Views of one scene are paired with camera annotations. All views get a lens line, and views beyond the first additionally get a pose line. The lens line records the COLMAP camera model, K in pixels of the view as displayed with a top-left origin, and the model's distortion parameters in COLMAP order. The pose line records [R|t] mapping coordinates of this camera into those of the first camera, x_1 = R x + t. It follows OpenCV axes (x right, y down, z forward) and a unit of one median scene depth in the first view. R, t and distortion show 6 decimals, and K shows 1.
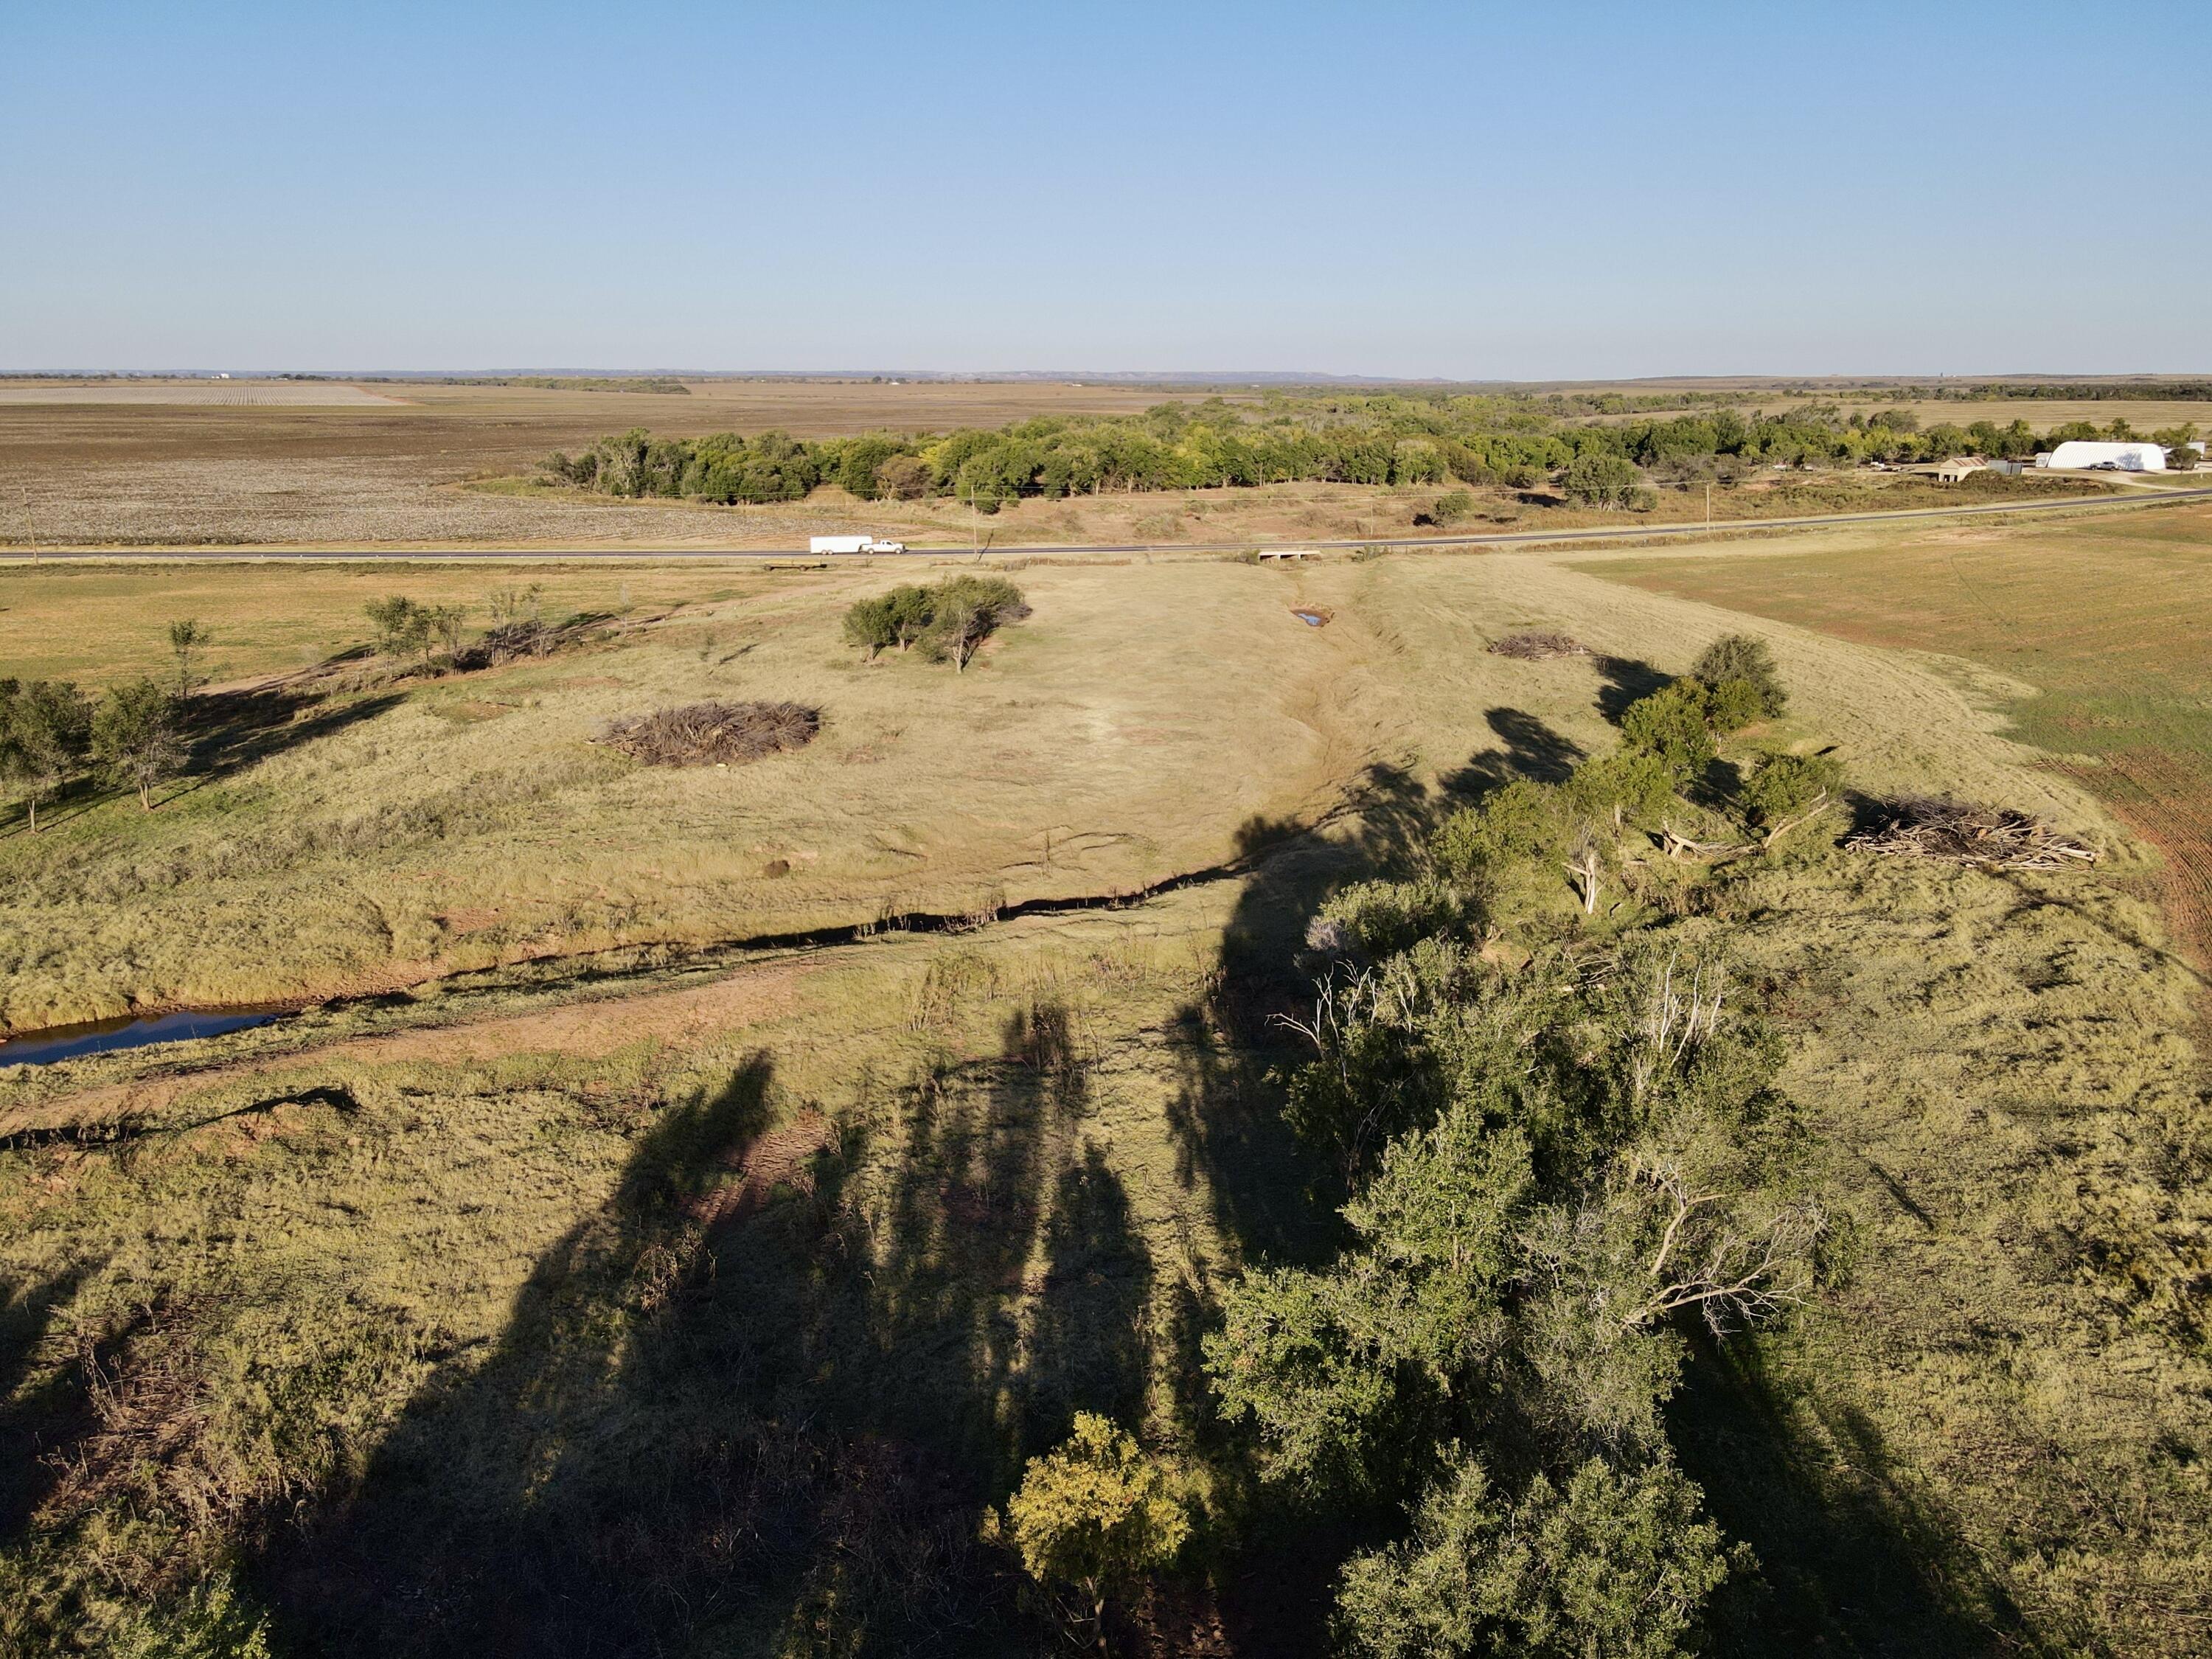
lens RADIAL K [[1557.9, 0, 1106.0], [0, 1557.9, 829.5], [0, 0, 1]] dist [0.014598, -0.002188]
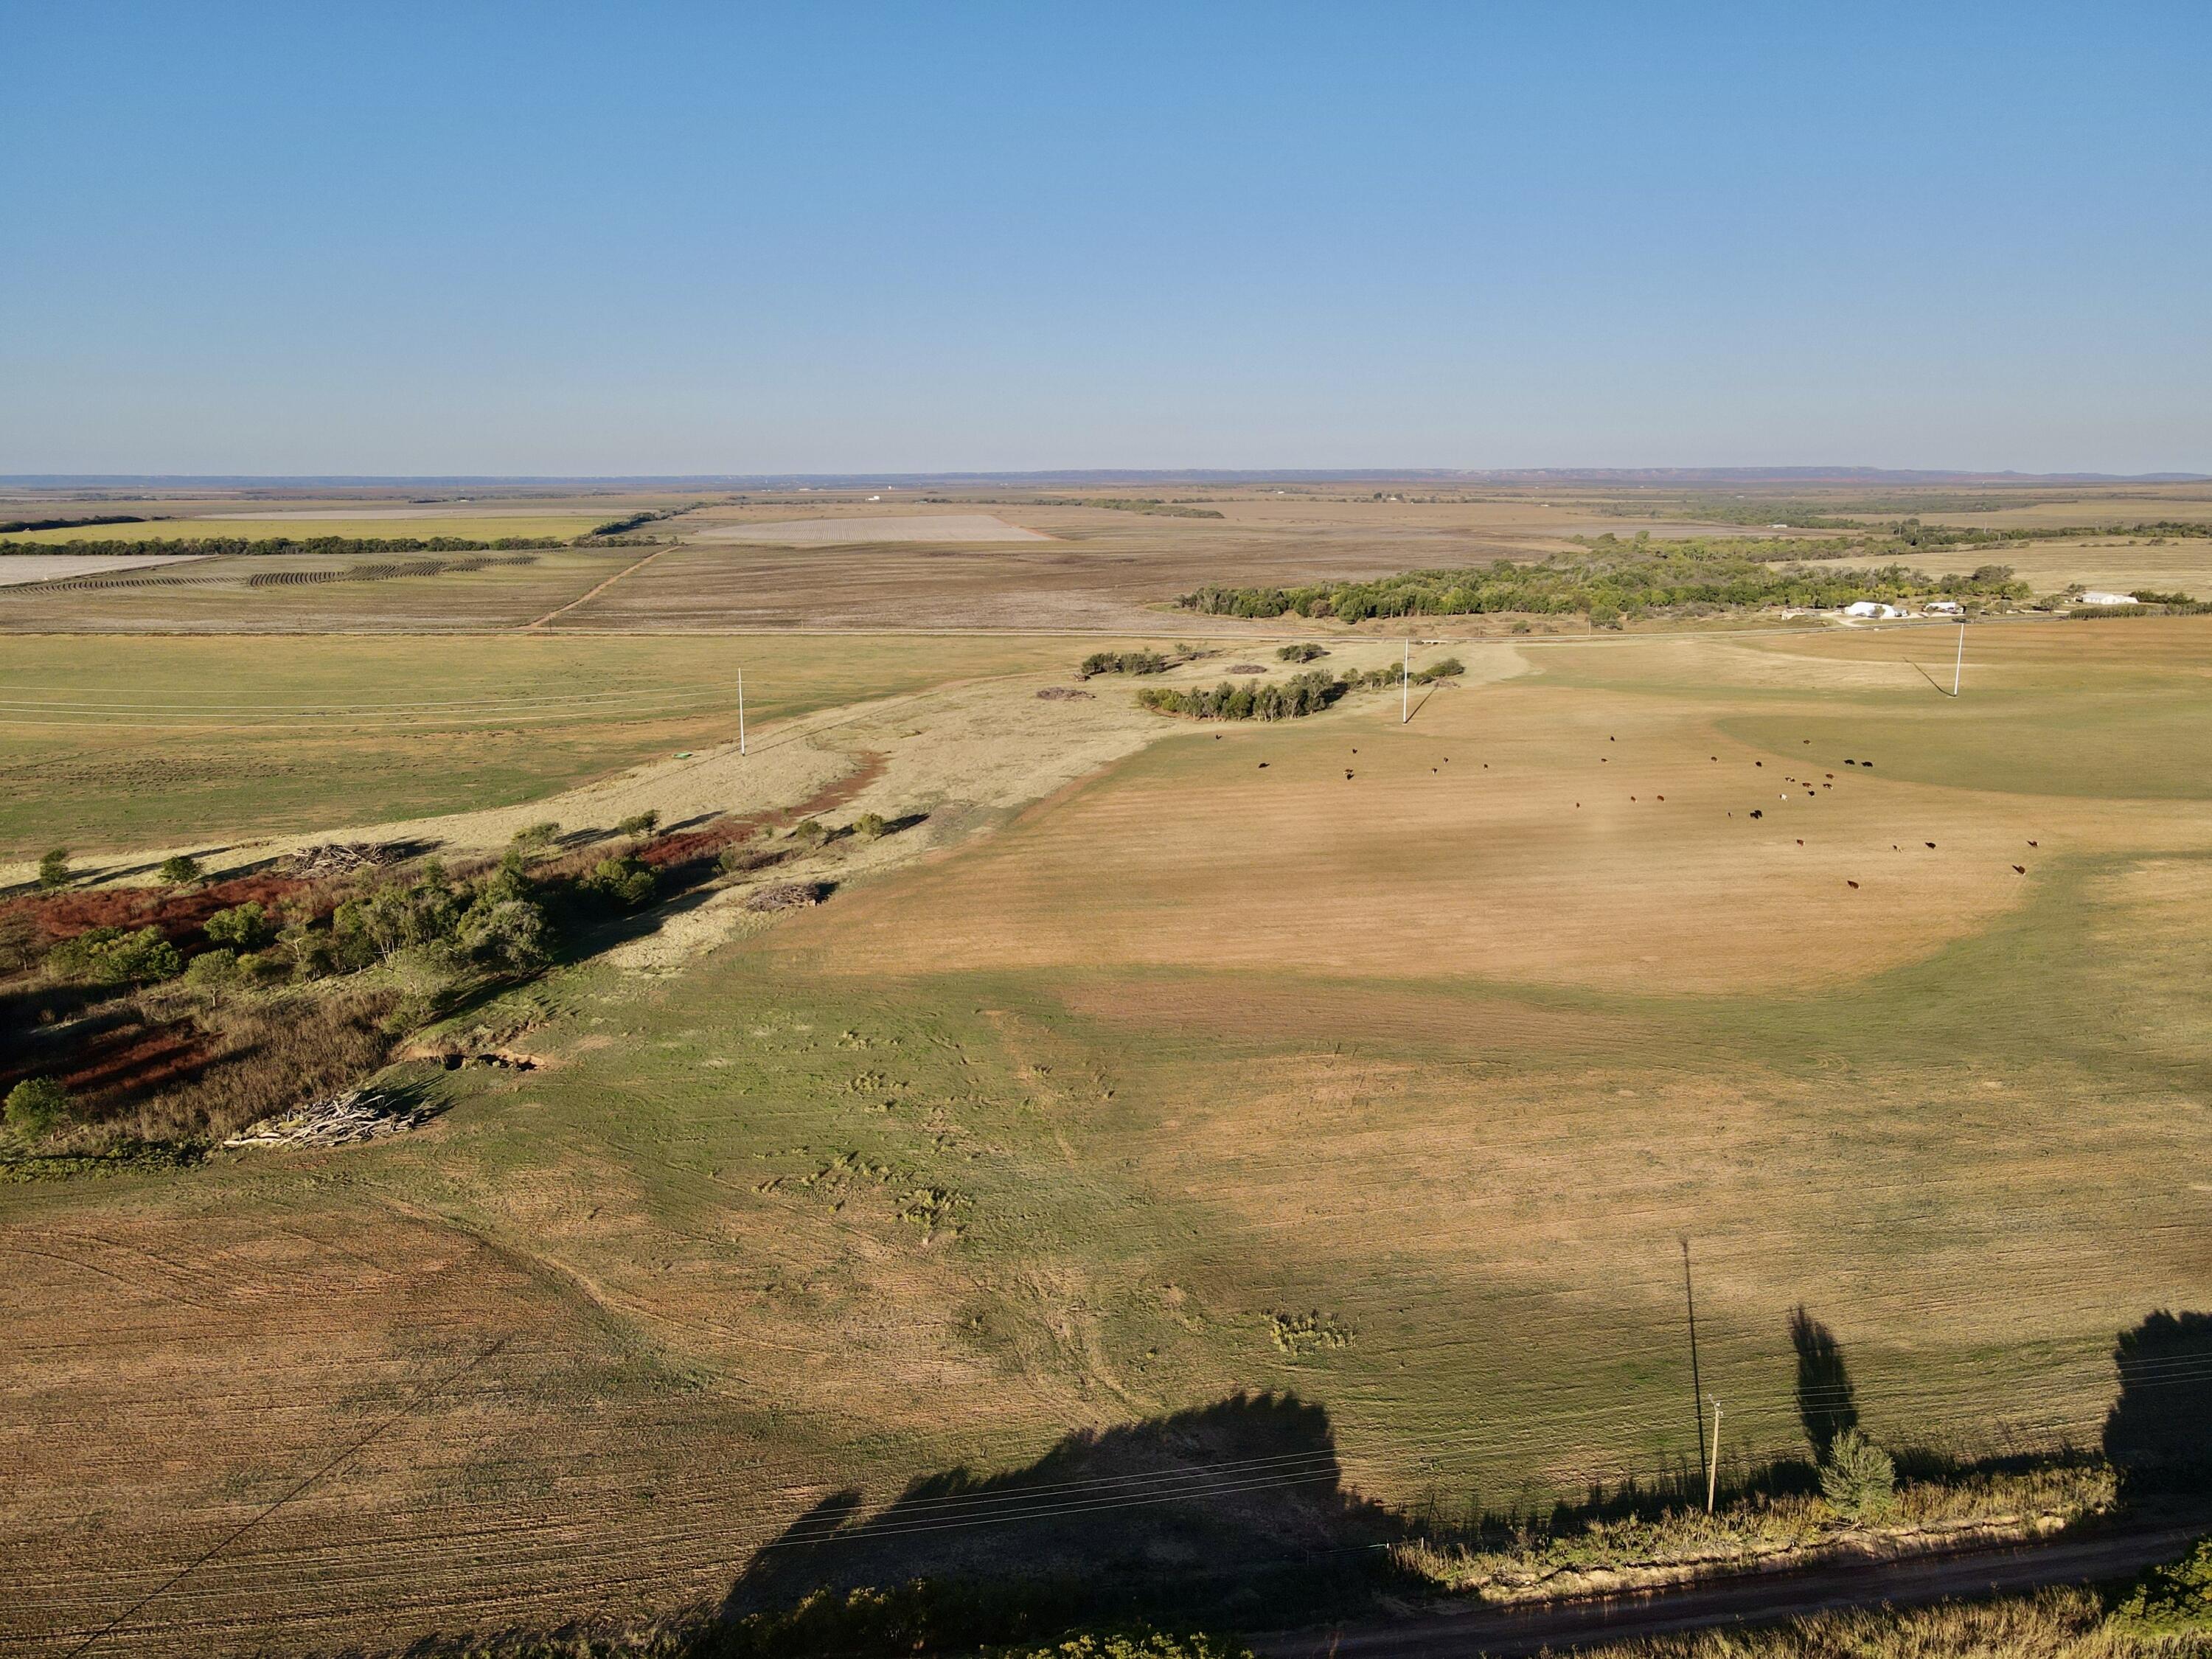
lens RADIAL K [[1557.9, 0, 1106.0], [0, 1557.9, 829.5], [0, 0, 1]] dist [0.014598, -0.002188]
pose [[0.949570, 0.065560, -0.306624, 0.325448], [-0.082896, 0.995593, -0.043847, 0.256746], [0.302398, 0.067053, 0.950820, -1.413898]]
